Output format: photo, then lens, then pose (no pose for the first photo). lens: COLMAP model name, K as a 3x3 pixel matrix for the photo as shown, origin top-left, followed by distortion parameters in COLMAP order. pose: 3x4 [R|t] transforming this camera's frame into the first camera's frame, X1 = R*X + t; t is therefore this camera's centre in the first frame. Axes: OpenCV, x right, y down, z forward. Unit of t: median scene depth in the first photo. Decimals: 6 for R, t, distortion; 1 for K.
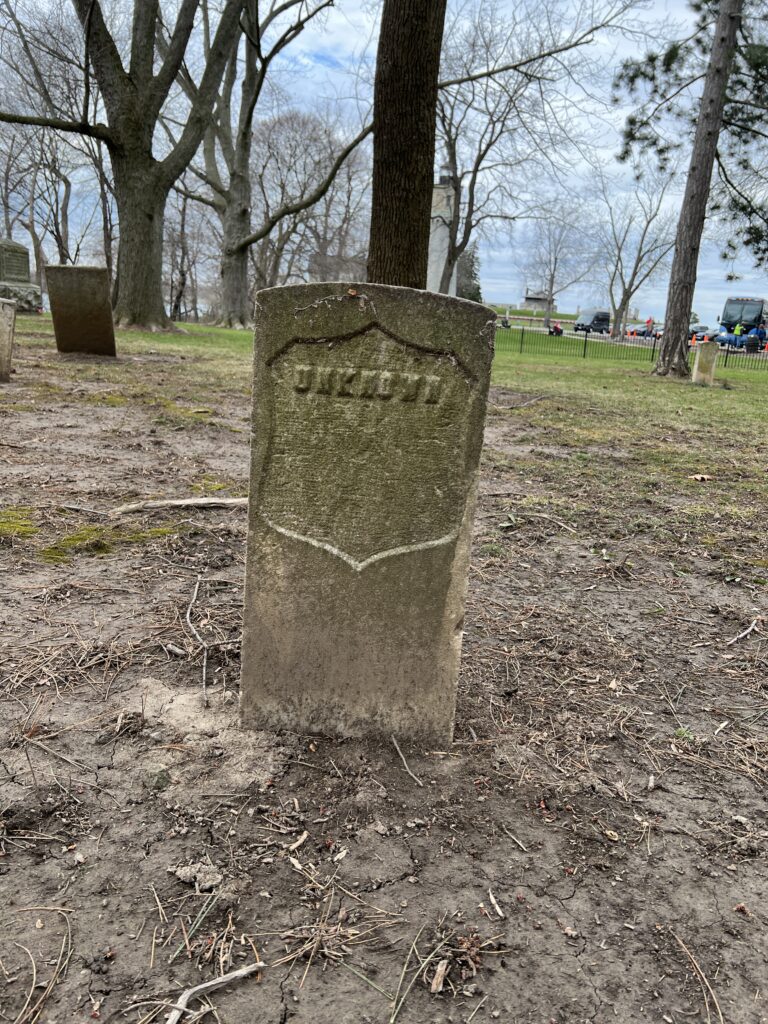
lens RADIAL K [[770.0, 0, 379.3], [0, 770.0, 512.1], [0, 0, 1]] dist [0.063770, -0.075257]
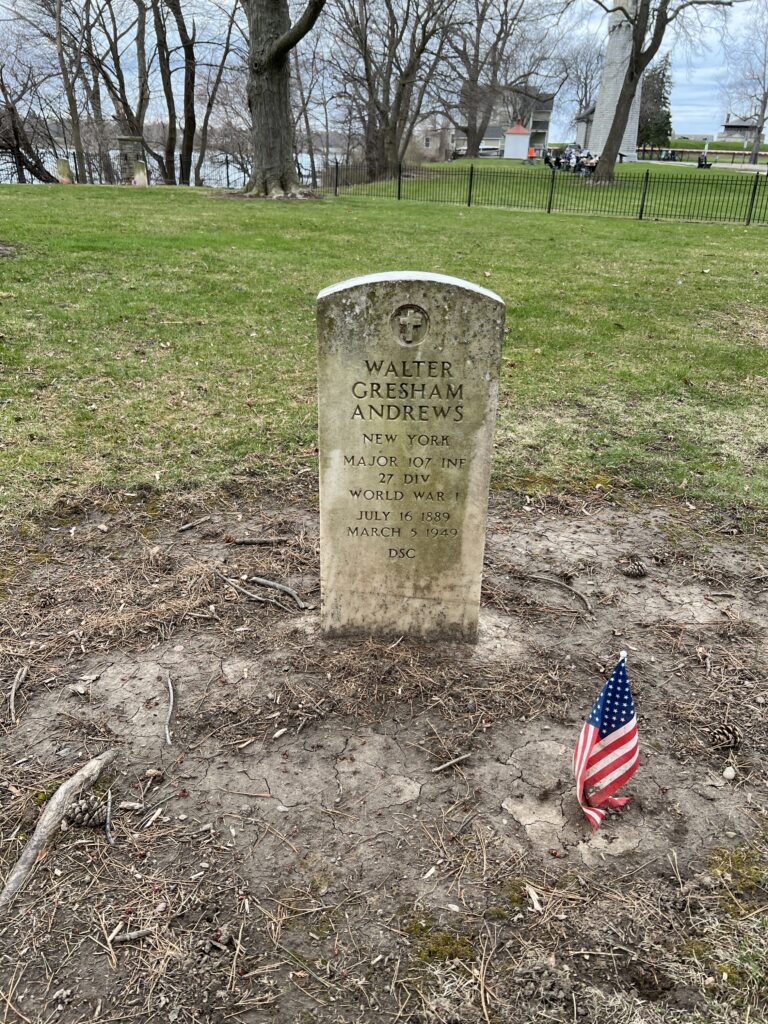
lens RADIAL K [[770.0, 0, 379.3], [0, 770.0, 512.1], [0, 0, 1]] dist [0.063770, -0.075257]
pose [[0.979539, 0.036187, -0.197977, 0.017778], [-0.001626, 0.985093, 0.172013, -0.044238], [0.201250, -0.168171, 0.964996, 0.171083]]
